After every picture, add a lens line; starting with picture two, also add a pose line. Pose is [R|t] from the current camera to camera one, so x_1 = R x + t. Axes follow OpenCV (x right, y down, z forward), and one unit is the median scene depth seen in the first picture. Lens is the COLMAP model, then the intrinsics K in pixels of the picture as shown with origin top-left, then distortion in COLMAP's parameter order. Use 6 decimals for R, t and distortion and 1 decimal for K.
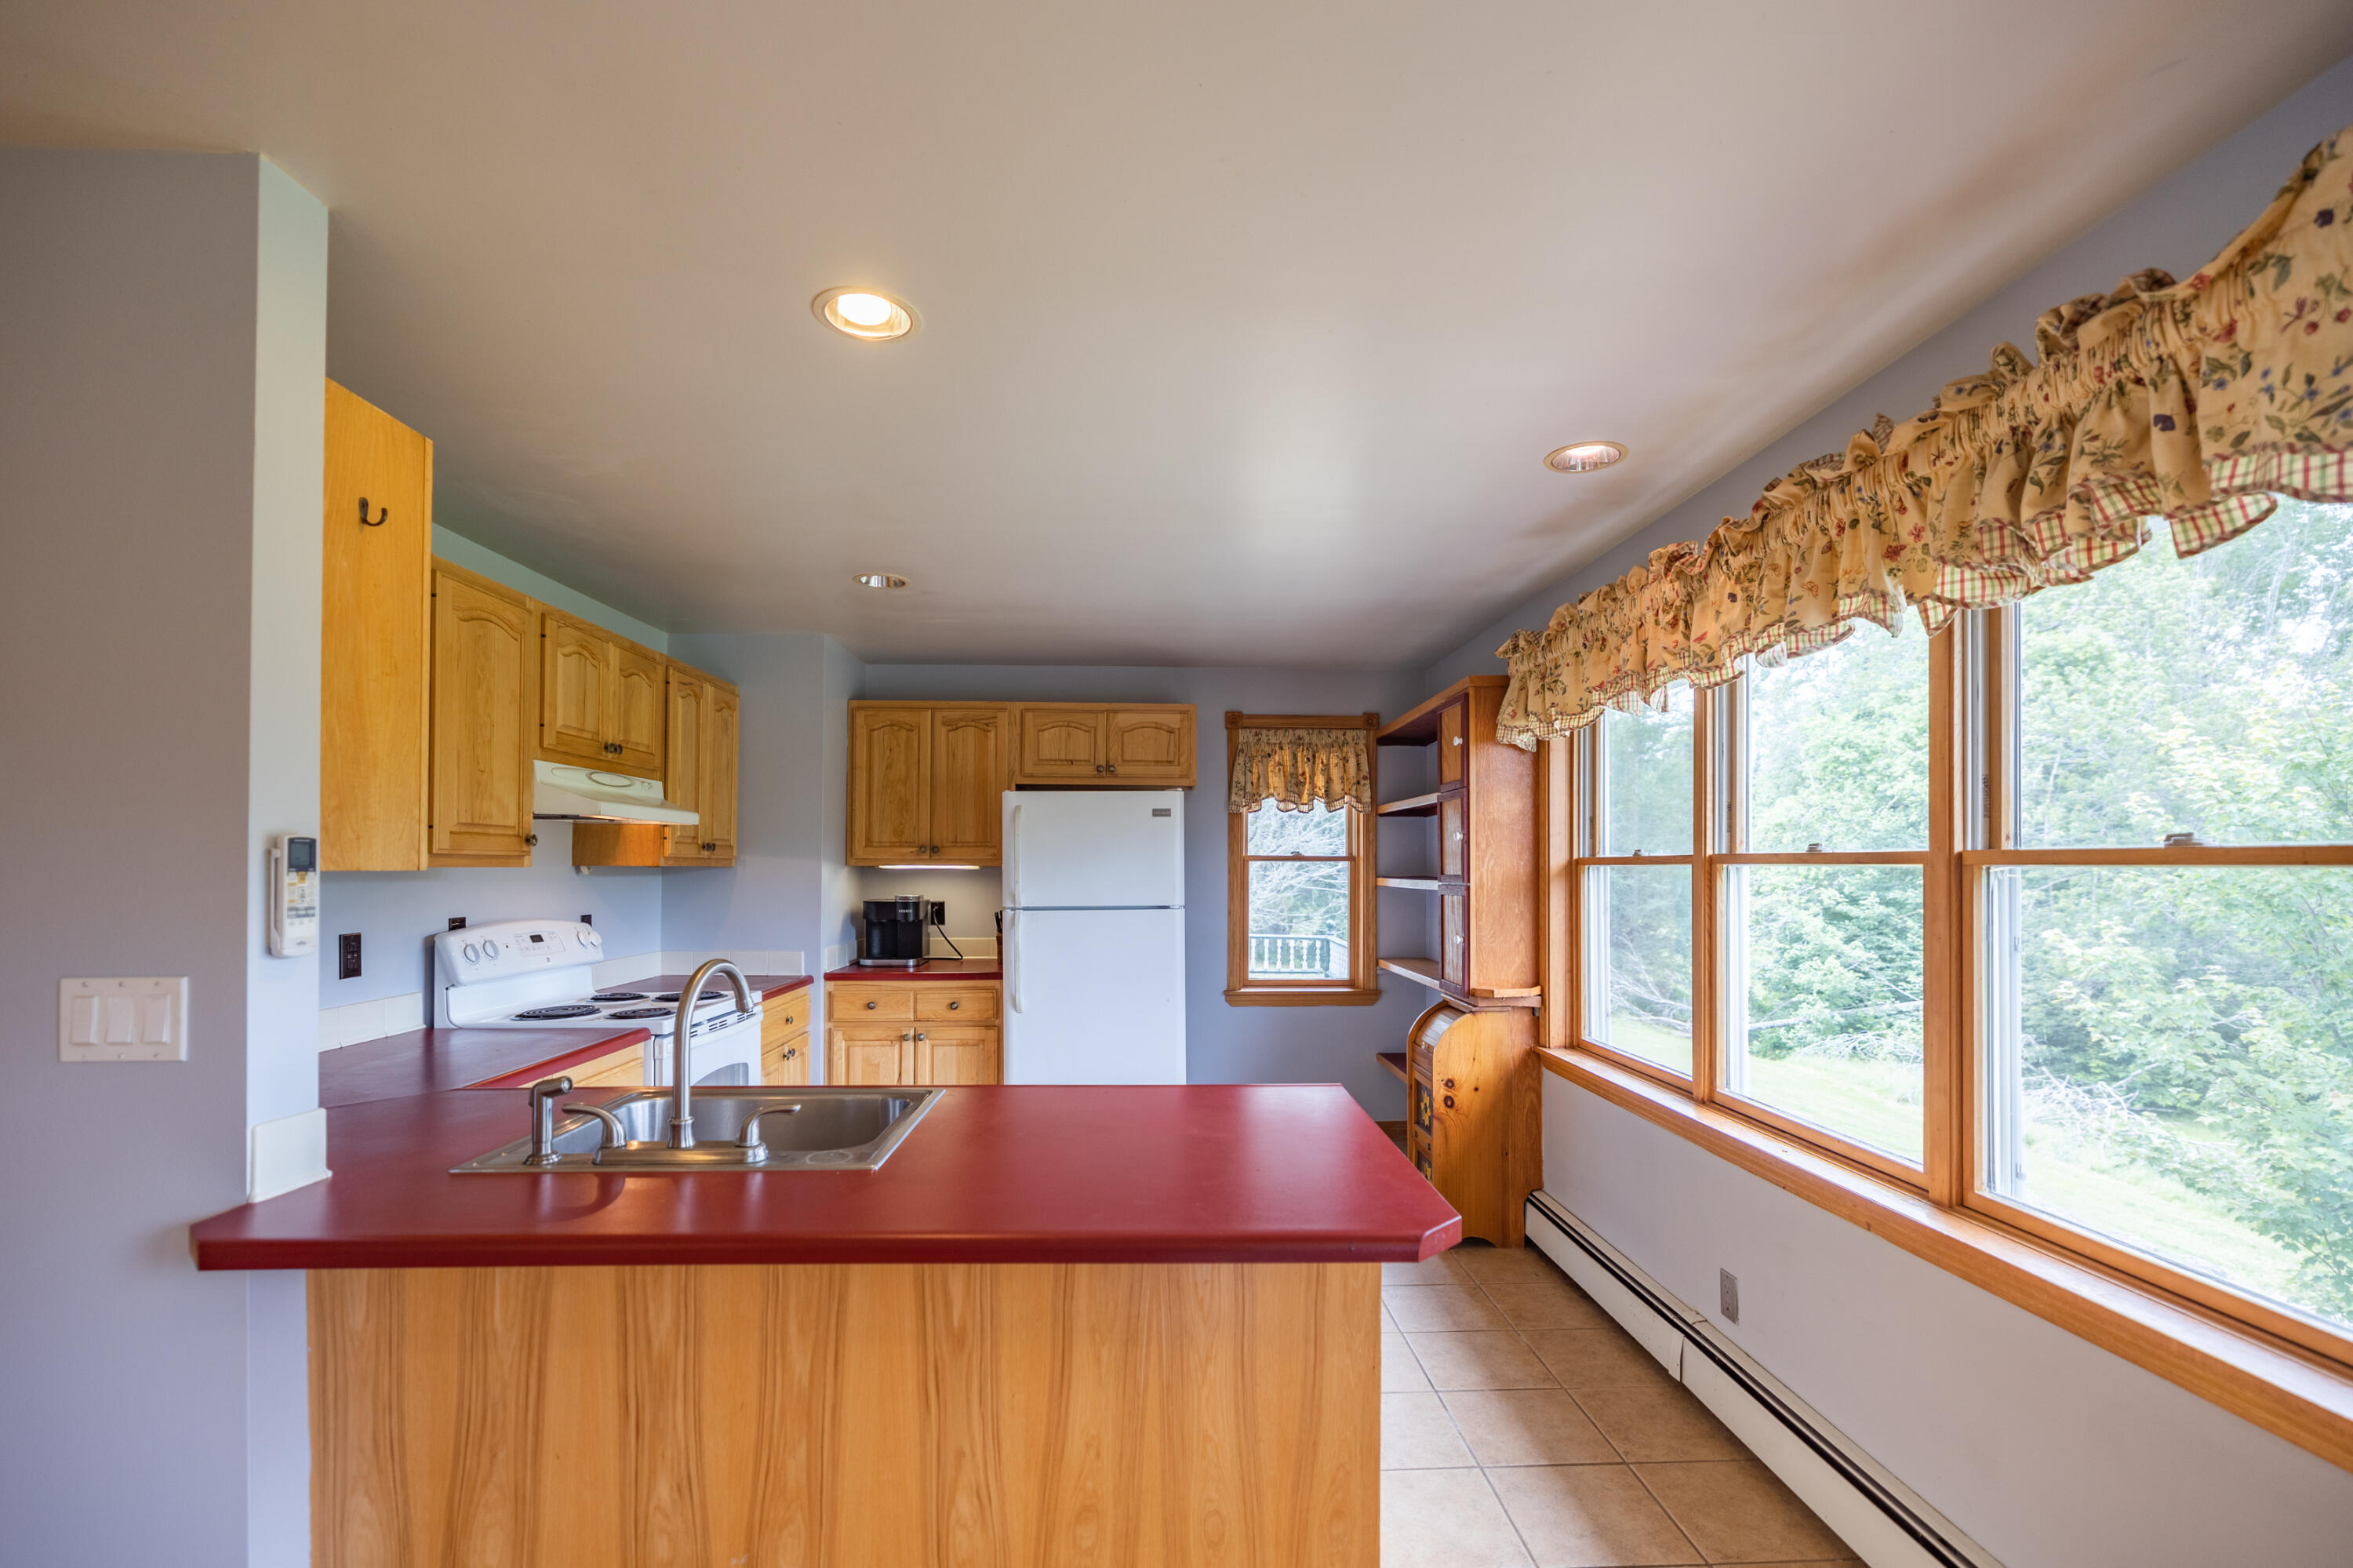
lens RADIAL K [[1021.0, 0, 1178.8], [0, 1021.0, 866.5], [0, 0, 1]] dist [-0.000212, 0.000063]
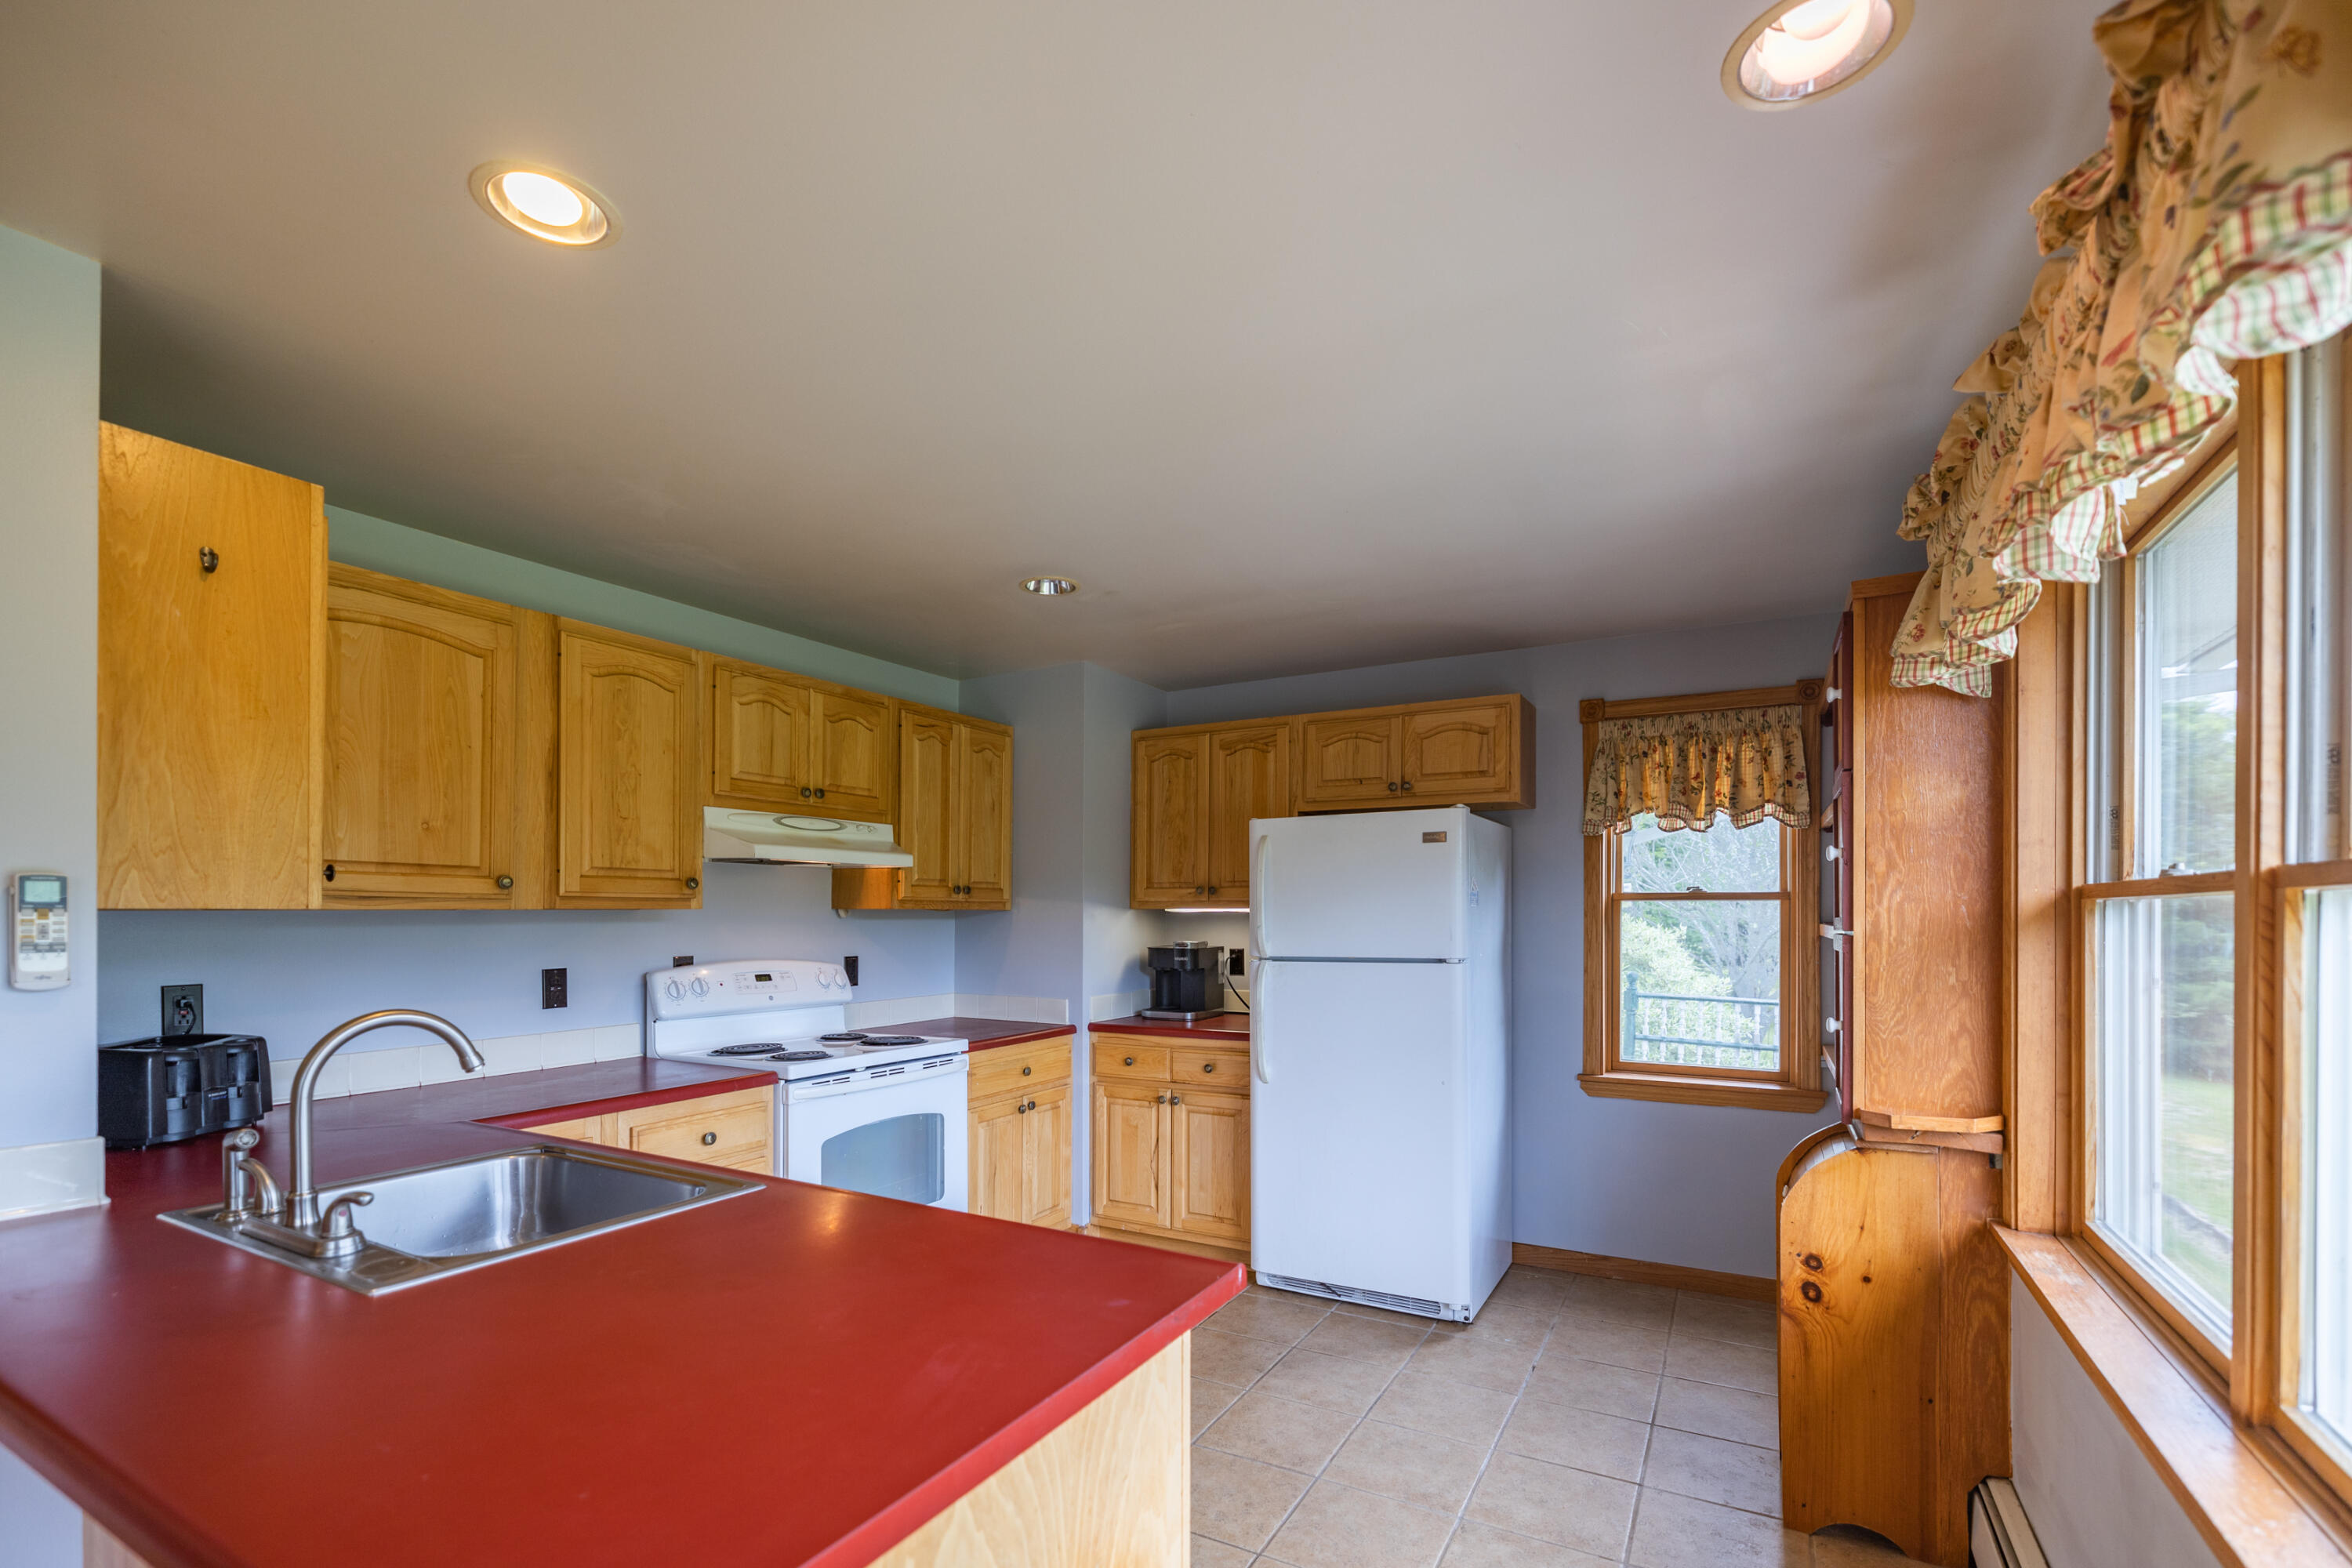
lens RADIAL K [[1031.9, 0, 1175.9], [0, 1031.9, 920.7], [0, 0, 1]] dist [-0.002443, -0.000089]
pose [[0.851323, 0.001294, -0.524640, 0.223907], [0.002186, 0.999980, 0.006013, 0.004750], [0.524637, -0.006265, 0.851303, 0.239718]]
